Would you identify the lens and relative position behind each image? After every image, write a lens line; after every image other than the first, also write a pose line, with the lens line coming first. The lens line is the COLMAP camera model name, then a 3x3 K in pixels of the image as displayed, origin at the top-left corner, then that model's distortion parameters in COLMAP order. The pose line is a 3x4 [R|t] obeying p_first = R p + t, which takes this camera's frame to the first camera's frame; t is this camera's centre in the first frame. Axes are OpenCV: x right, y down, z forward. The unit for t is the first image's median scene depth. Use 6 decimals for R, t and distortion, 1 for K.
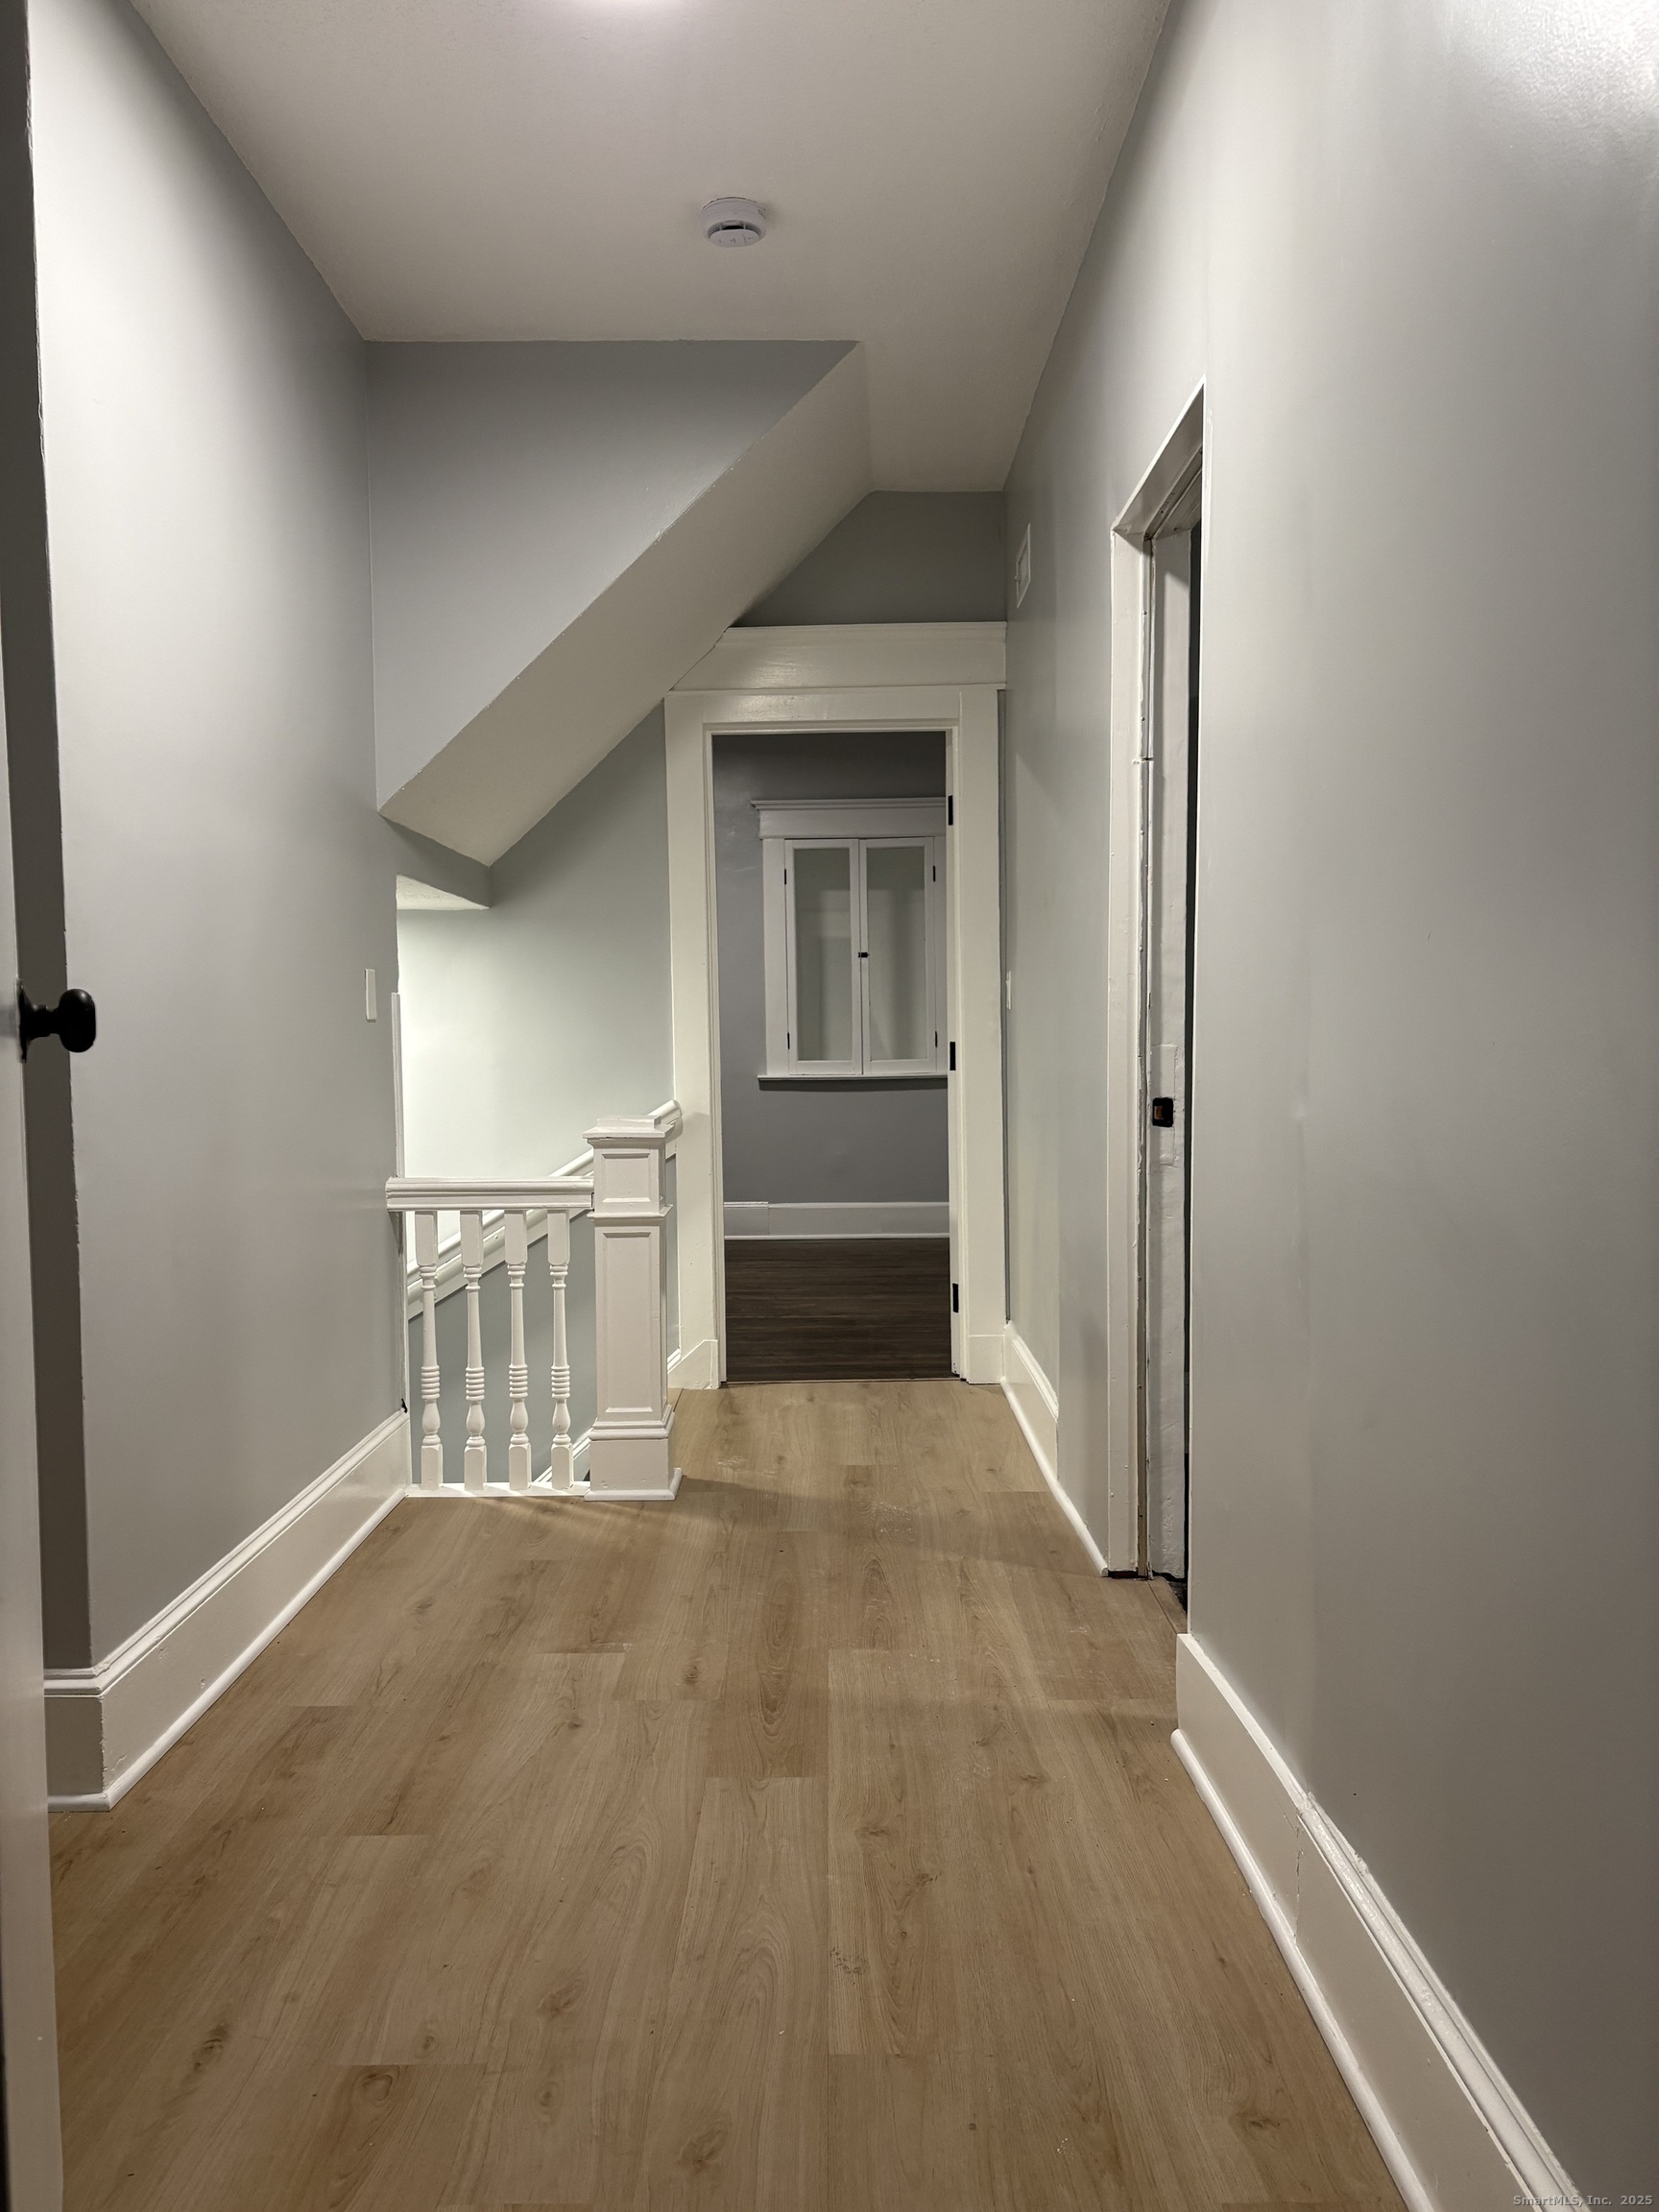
lens RADIAL K [[1663.1, 0, 829.5], [0, 1663.1, 1106.0], [0, 0, 1]] dist [0.064022, -0.075468]
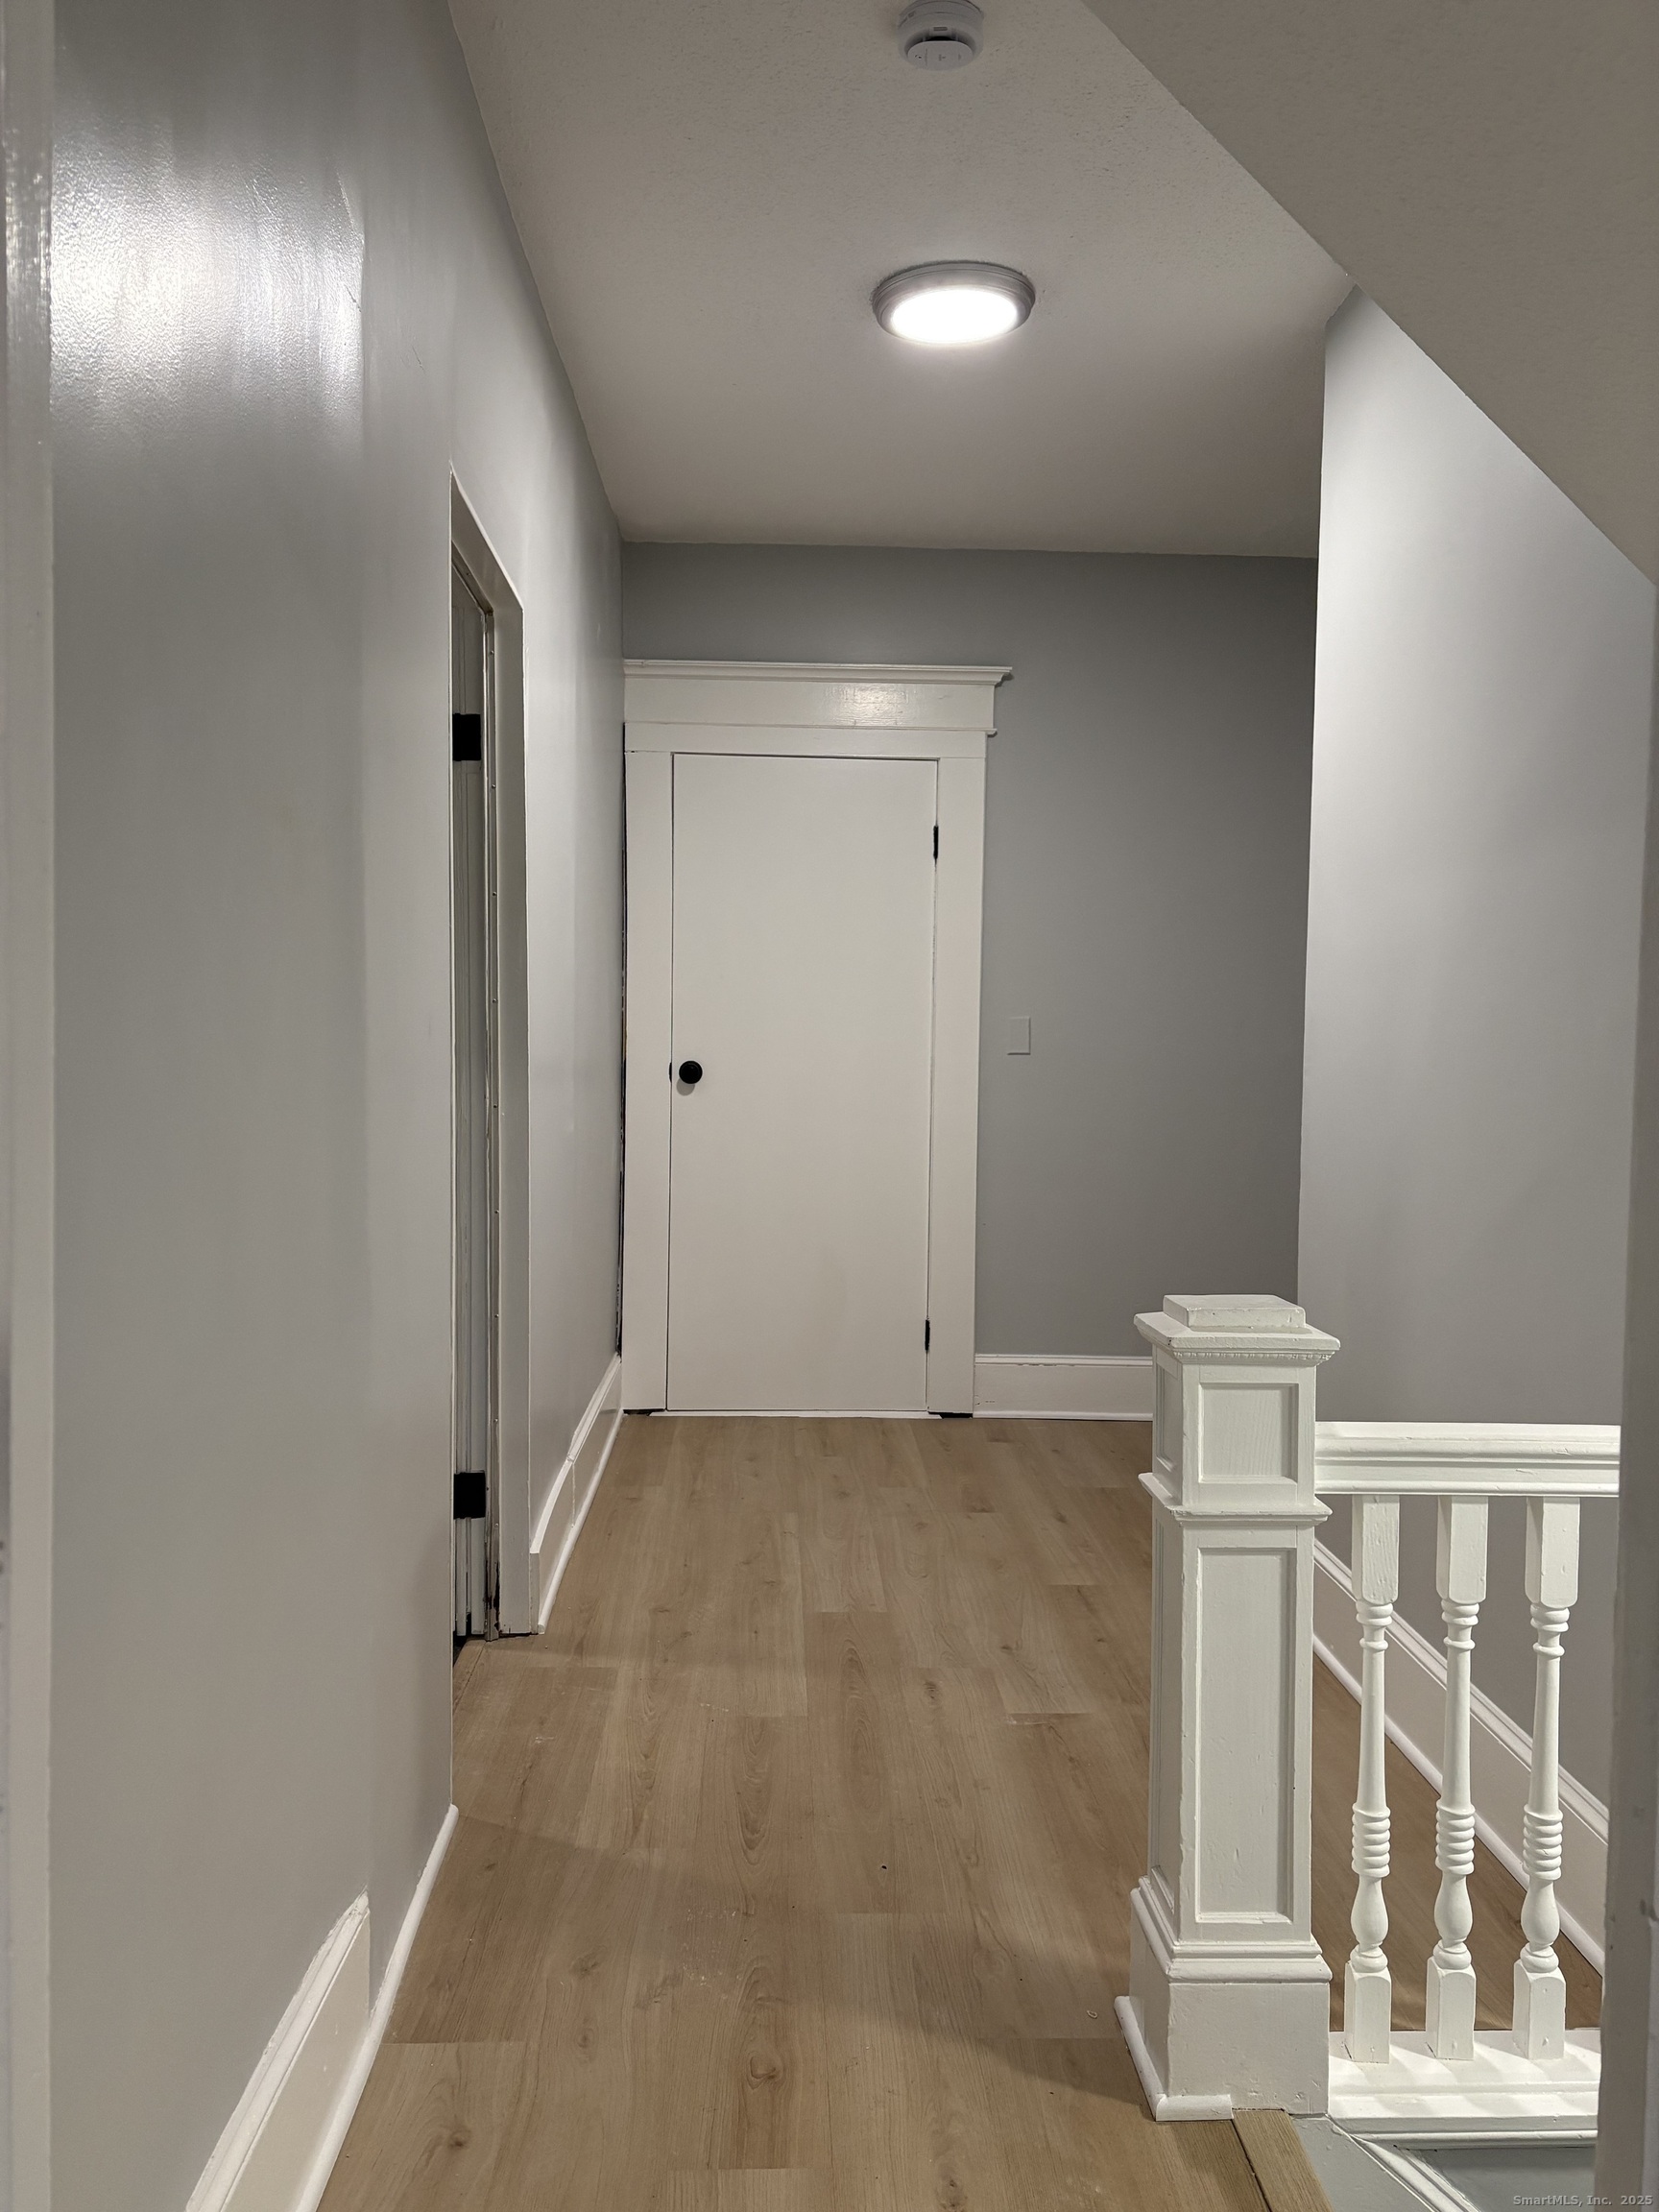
lens RADIAL K [[1663.1, 0, 829.5], [0, 1663.1, 1106.0], [0, 0, 1]] dist [0.064022, -0.075468]
pose [[-0.999436, 0.000494, -0.033577, 0.020636], [-0.002214, 0.996748, 0.080557, -0.124365], [0.033508, 0.080586, -0.996184, 2.019237]]
